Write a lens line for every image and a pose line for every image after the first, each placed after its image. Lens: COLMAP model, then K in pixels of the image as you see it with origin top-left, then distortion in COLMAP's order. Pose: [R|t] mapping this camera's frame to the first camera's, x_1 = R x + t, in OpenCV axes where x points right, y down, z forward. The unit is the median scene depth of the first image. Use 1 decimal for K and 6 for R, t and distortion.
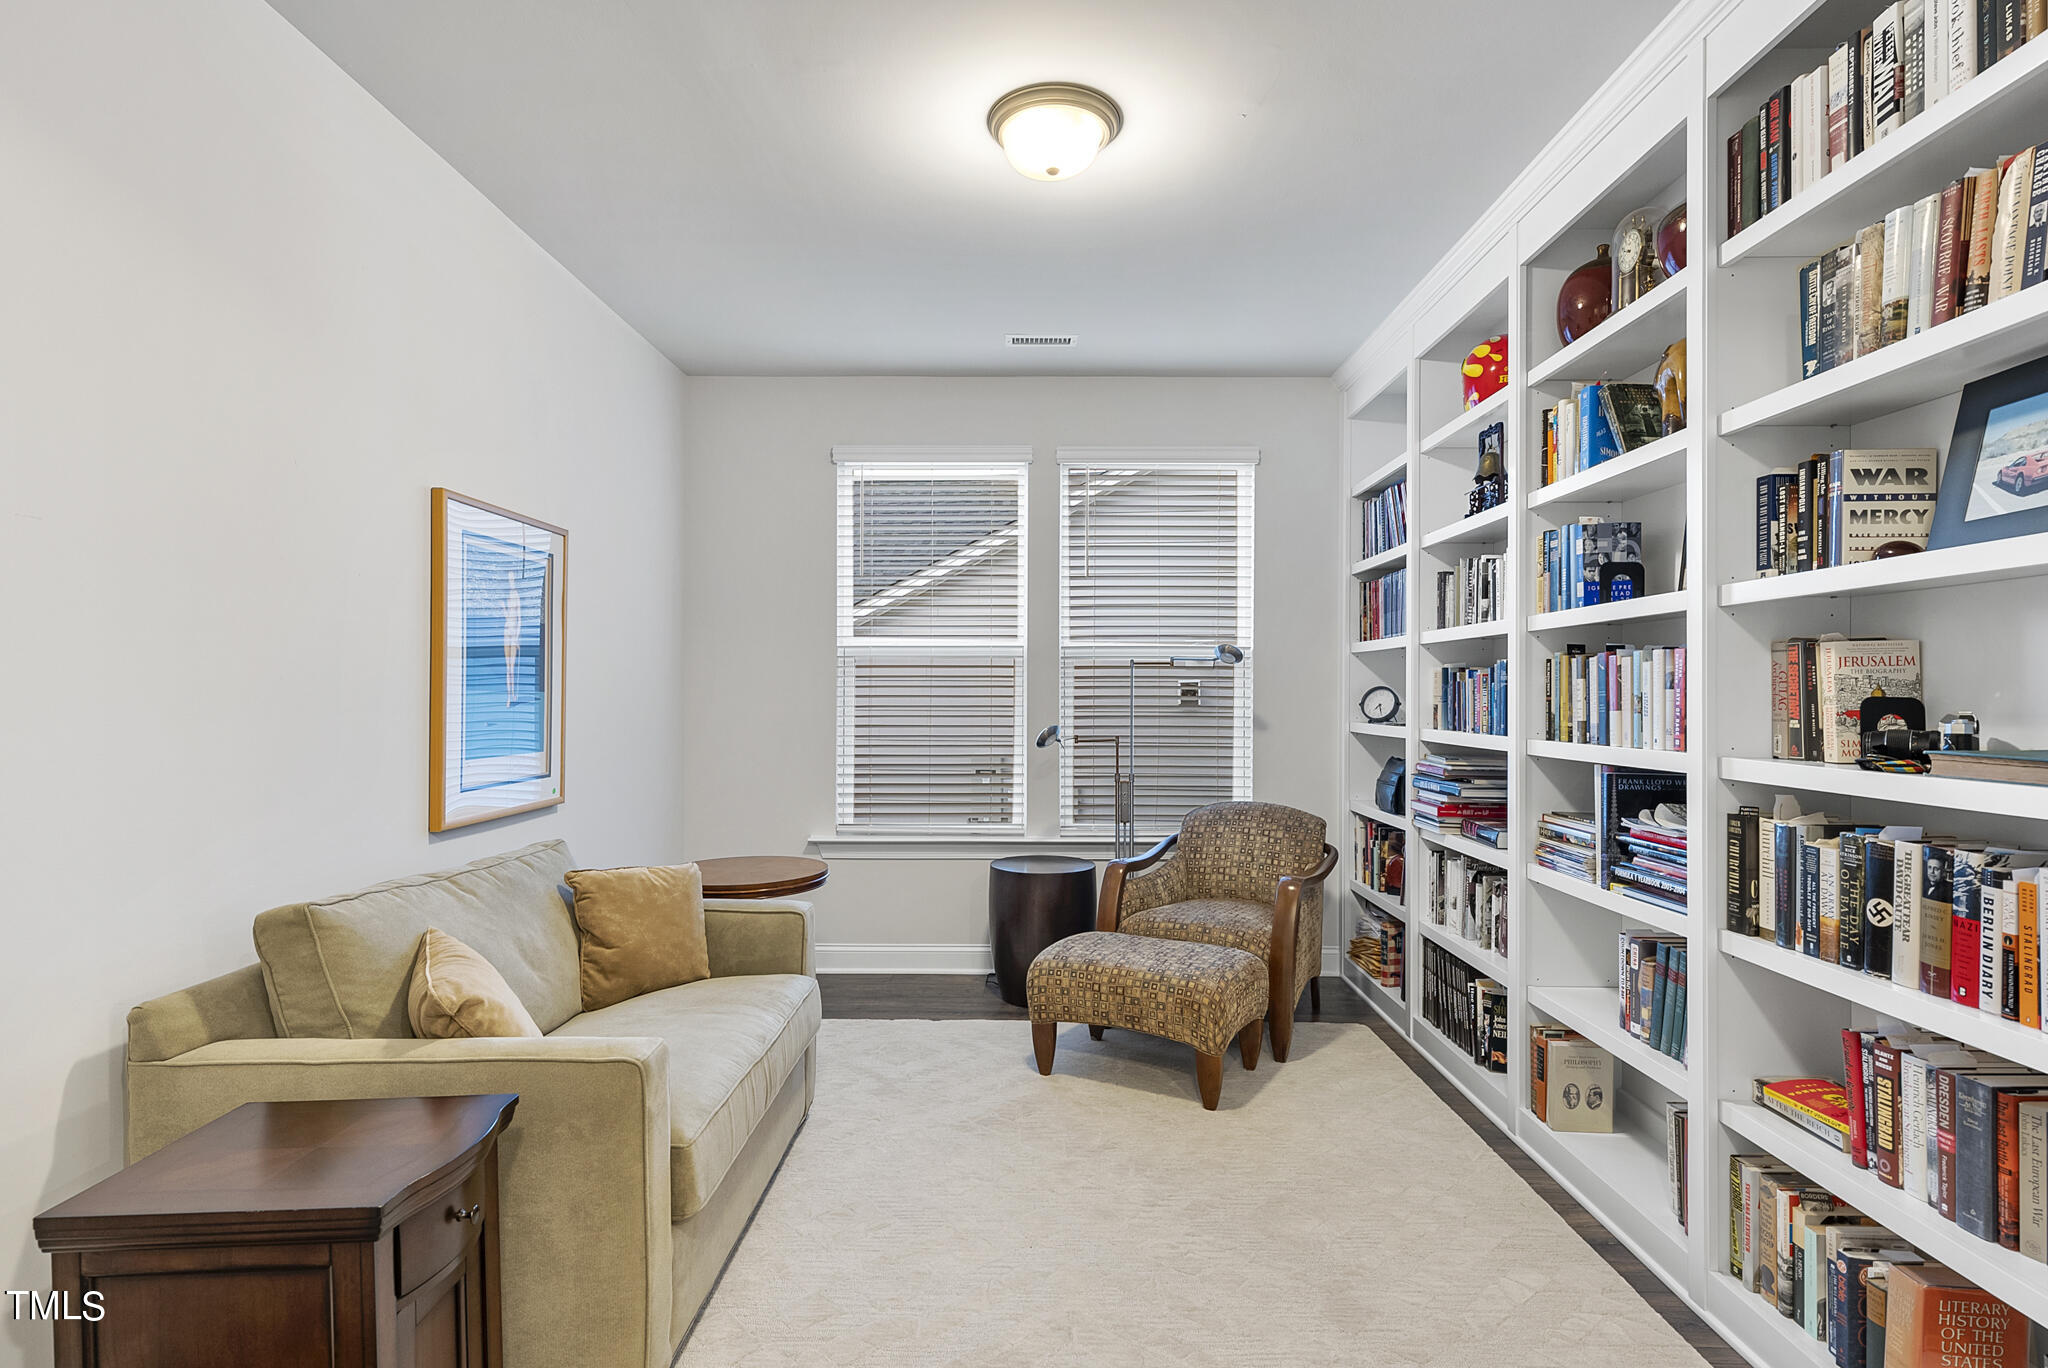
lens RADIAL K [[1030.2, 0, 1025.6], [0, 1030.2, 686.2], [0, 0, 1]] dist [0.005864, -0.002714]
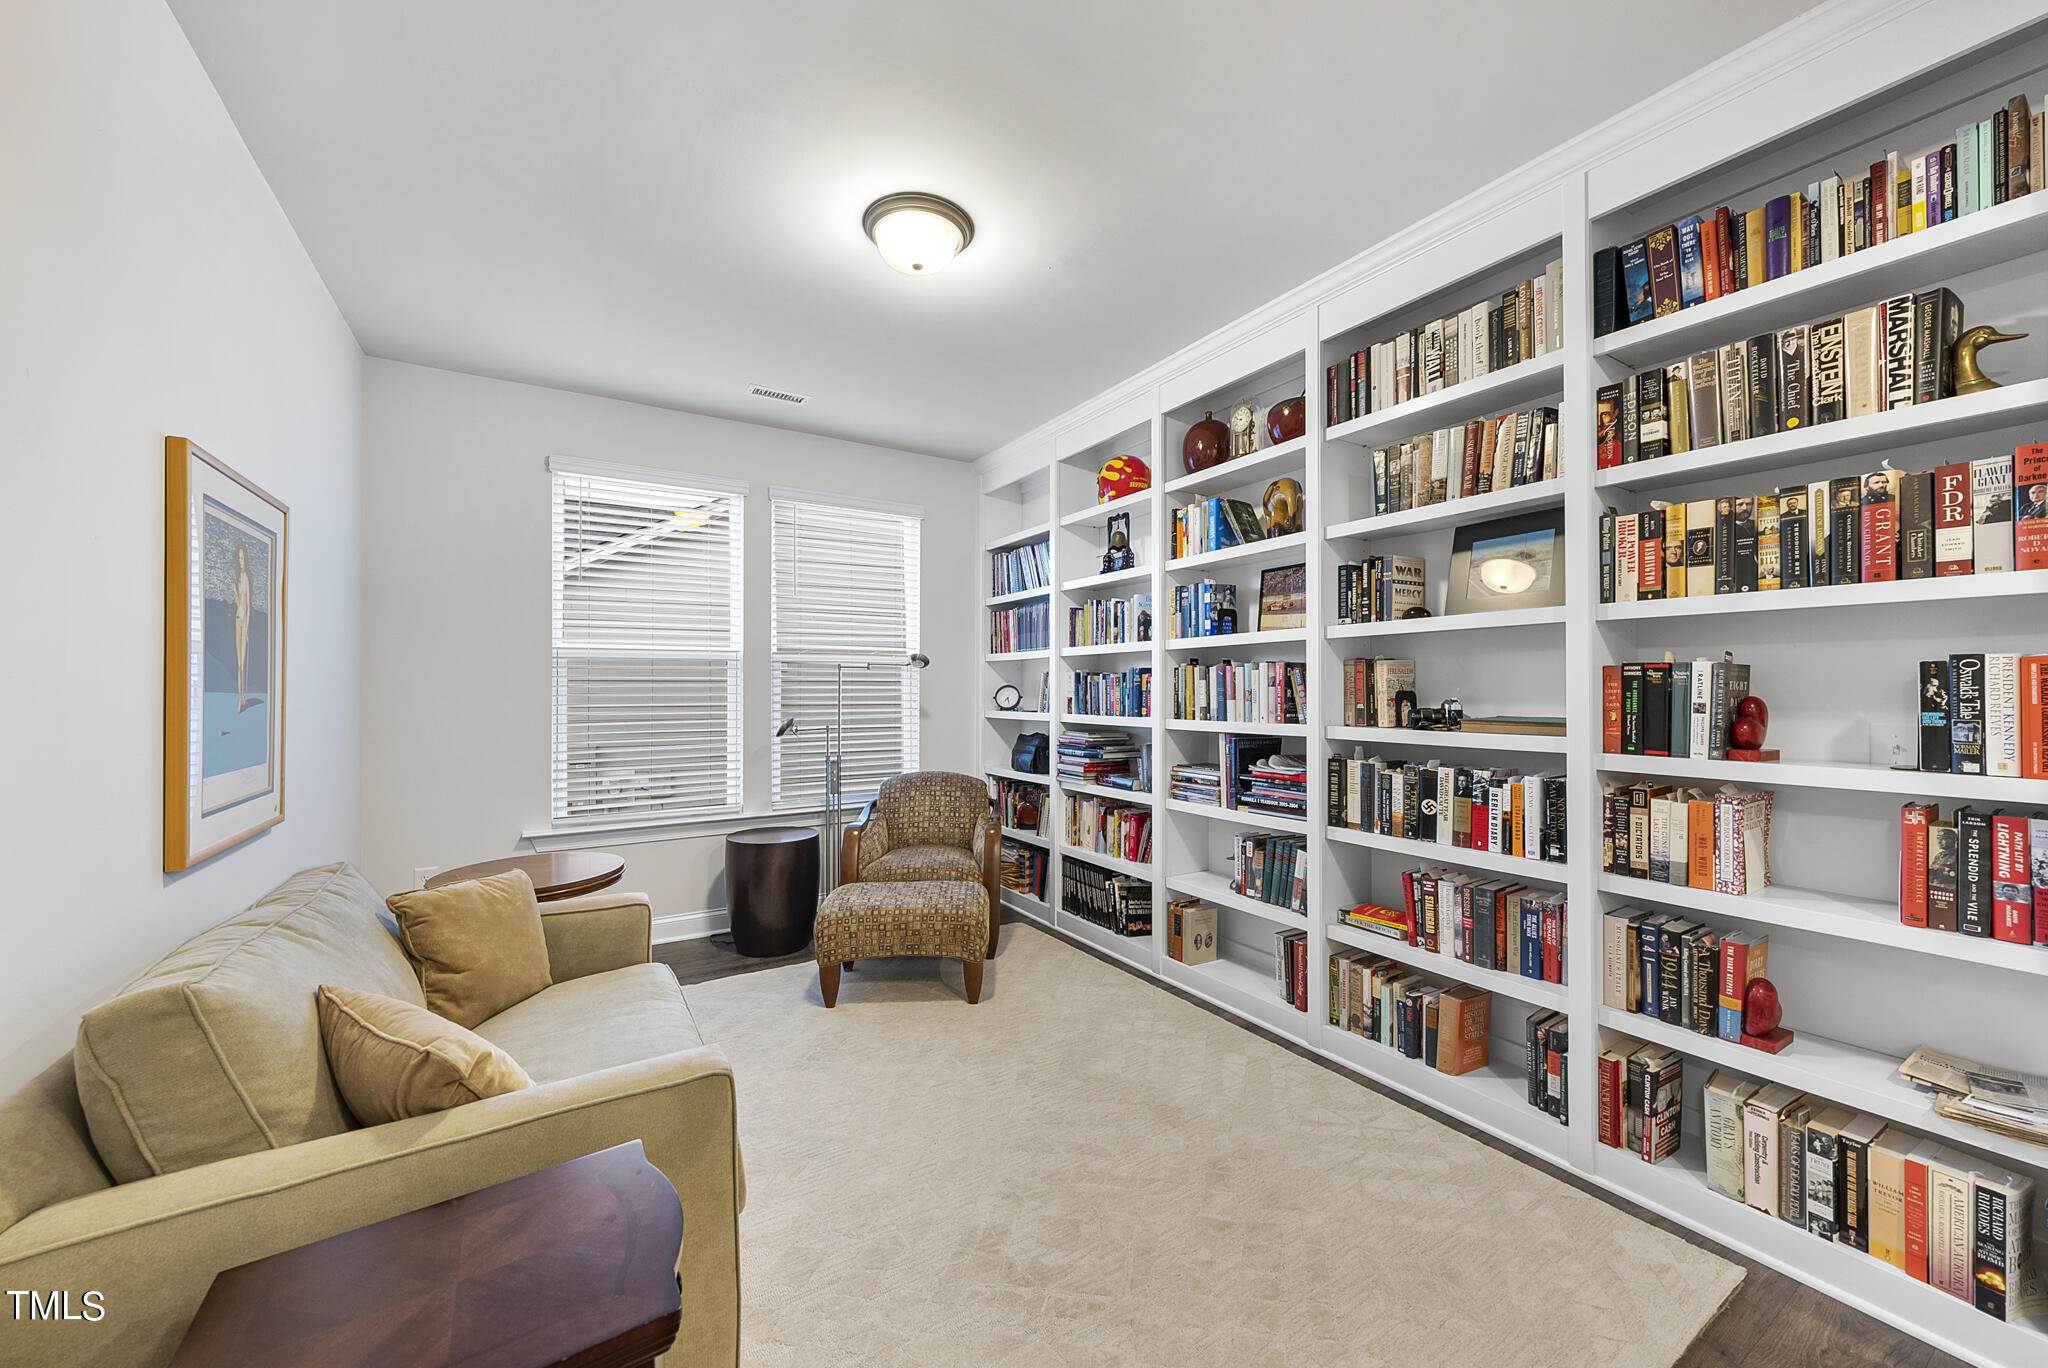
lens RADIAL K [[766.0, 0, 1029.3], [0, 766.0, 685.5], [0, 0, 1]] dist [-0.001705, 0.000506]
pose [[0.840774, -0.002145, 0.541382, -0.346199], [0.001424, 0.999997, 0.001751, -0.001700], [-0.541384, -0.000702, 0.840775, 0.154068]]
